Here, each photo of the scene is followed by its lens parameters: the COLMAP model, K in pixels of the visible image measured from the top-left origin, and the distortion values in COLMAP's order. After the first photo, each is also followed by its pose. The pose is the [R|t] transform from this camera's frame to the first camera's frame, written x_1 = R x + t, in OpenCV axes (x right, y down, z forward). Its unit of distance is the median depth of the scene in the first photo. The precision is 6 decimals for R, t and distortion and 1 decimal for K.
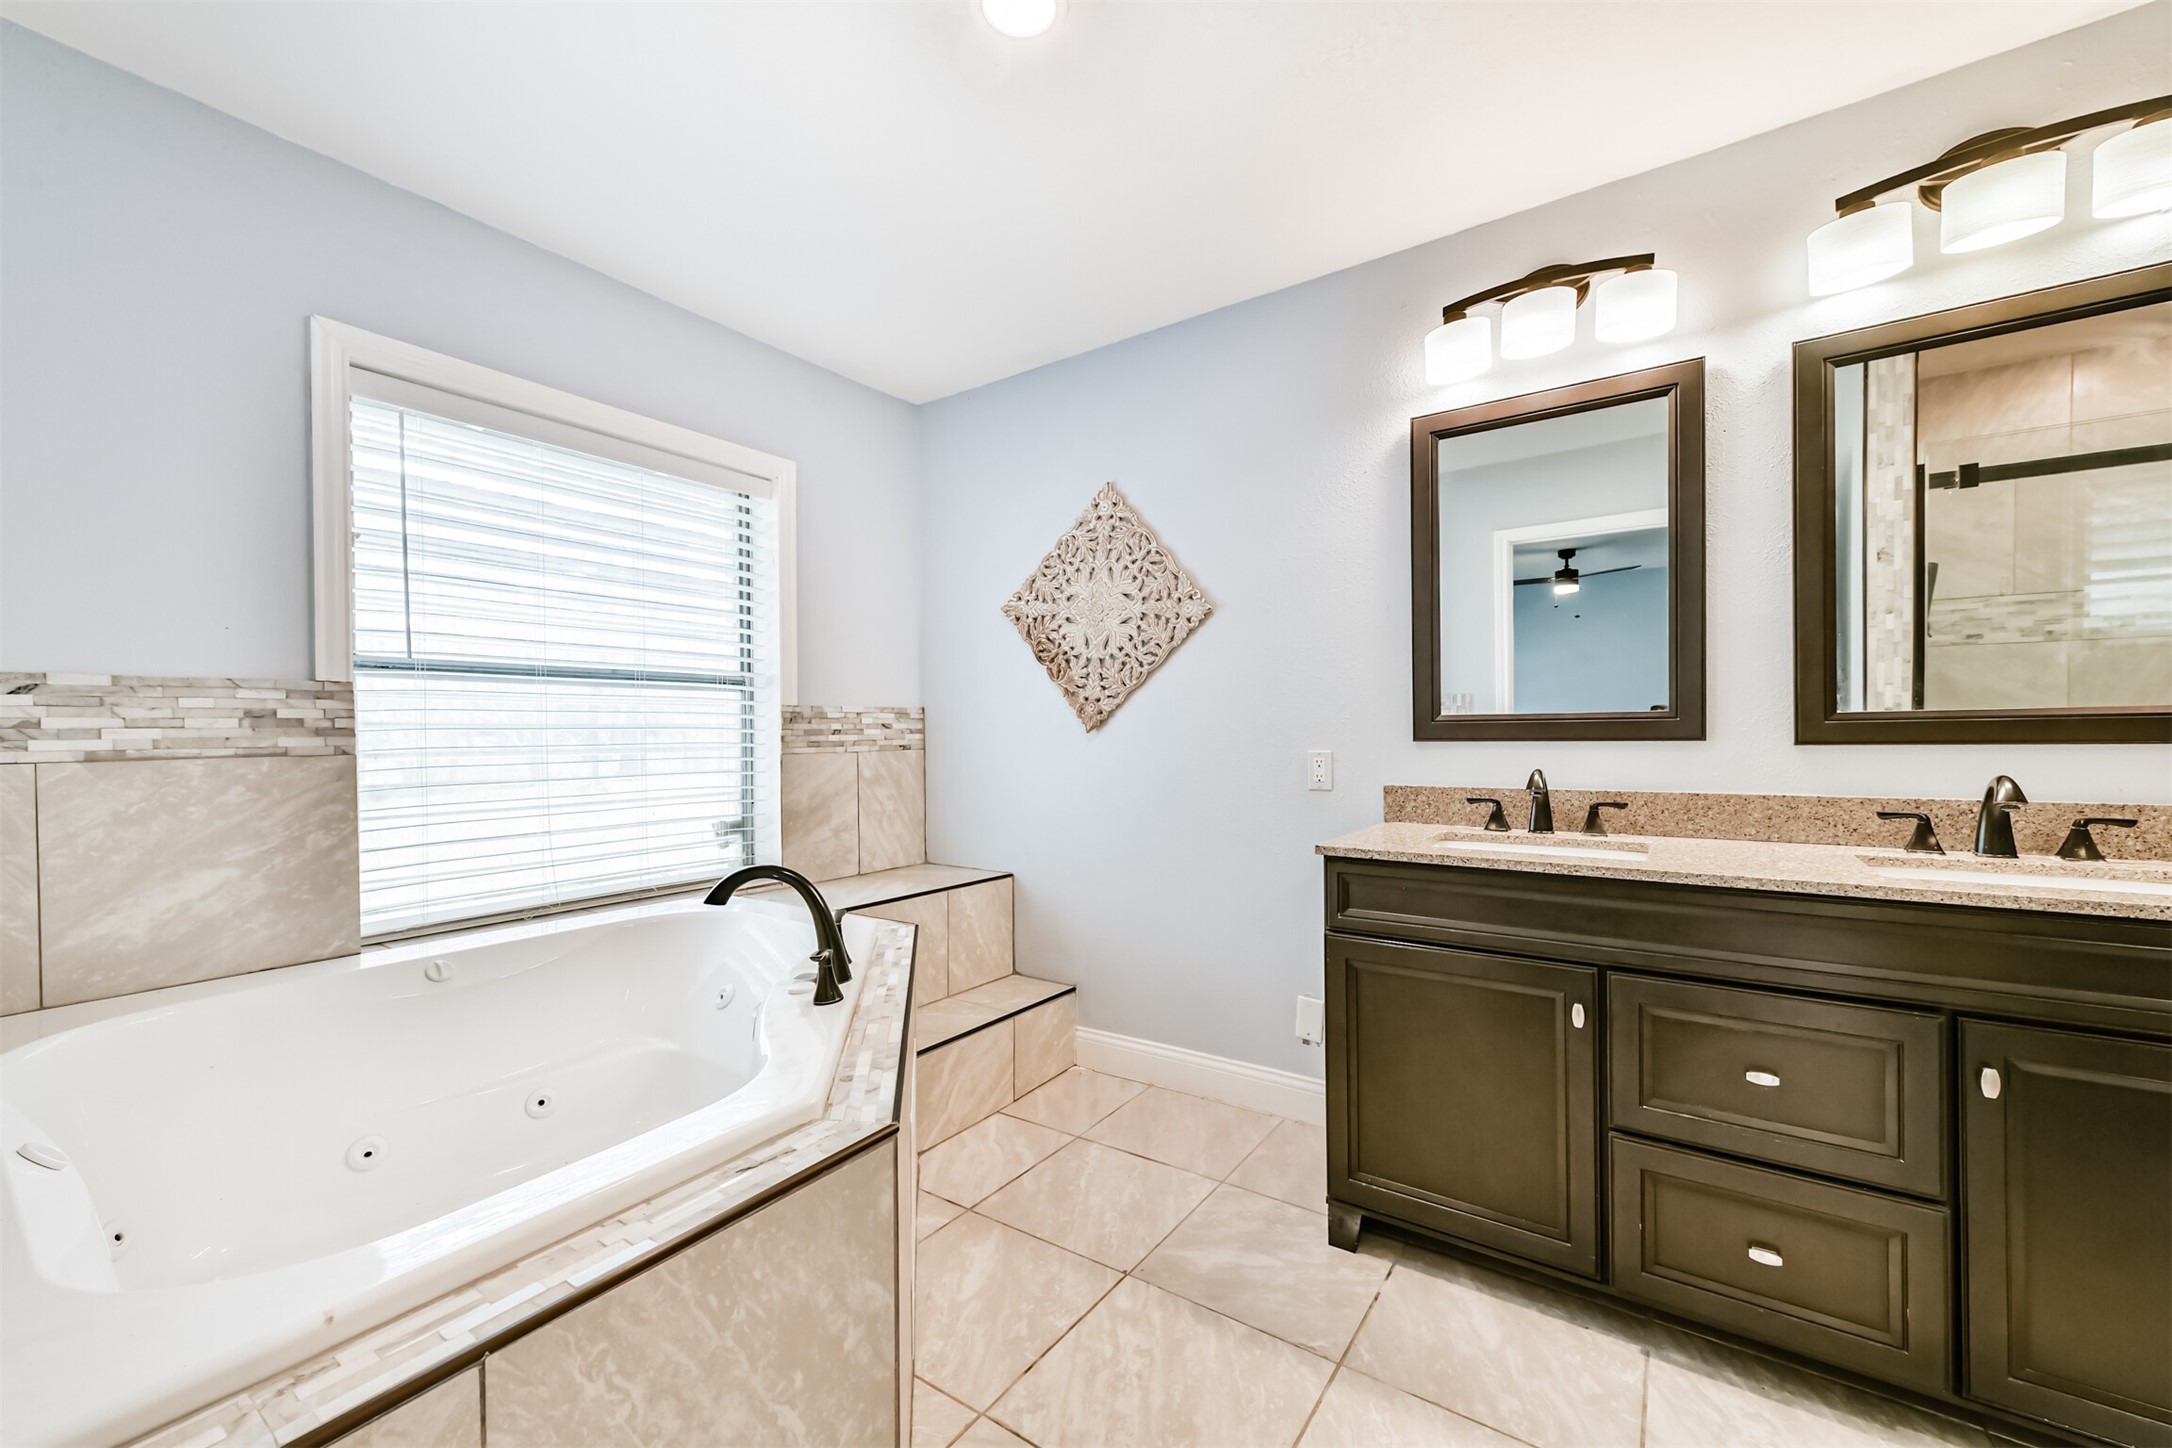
lens RADIAL K [[847.8, 0, 1098.4], [0, 847.8, 736.9], [0, 0, 1]] dist [0.000079, -0.000075]
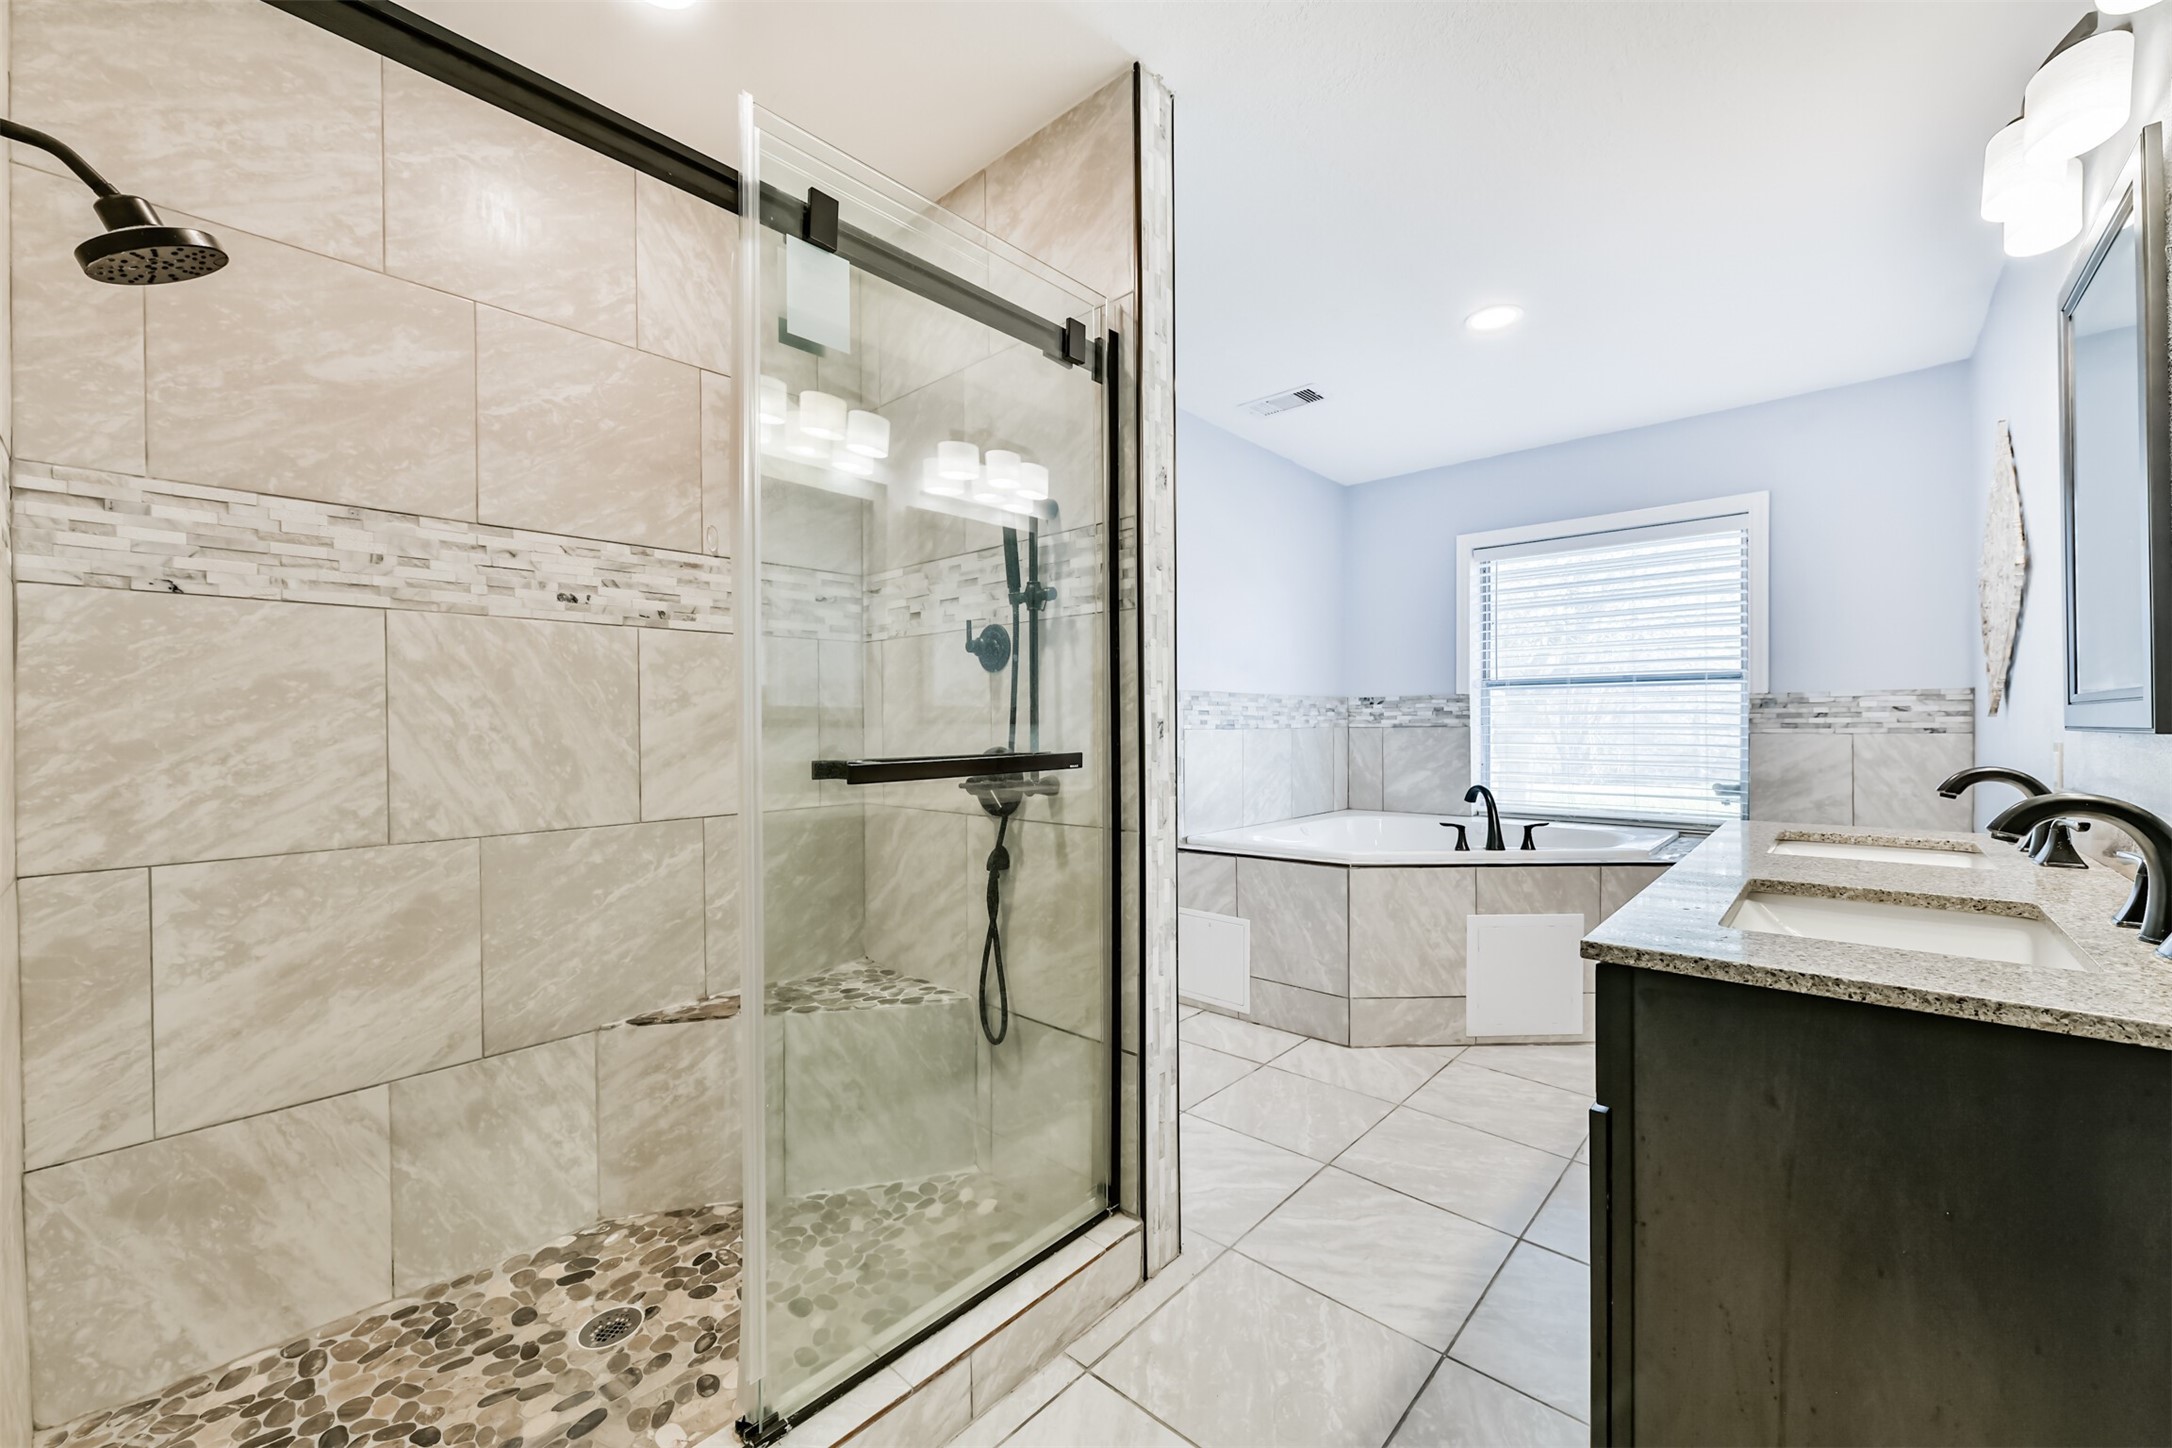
lens RADIAL K [[847.8, 0, 1094.5], [0, 847.8, 730.5], [0, 0, 1]] dist [0.000079, -0.000075]
pose [[-0.132360, 0.013791, -0.991106, 0.950355], [-0.002025, 0.999897, 0.014184, 0.000709], [0.991200, 0.003884, -0.132318, 0.210184]]
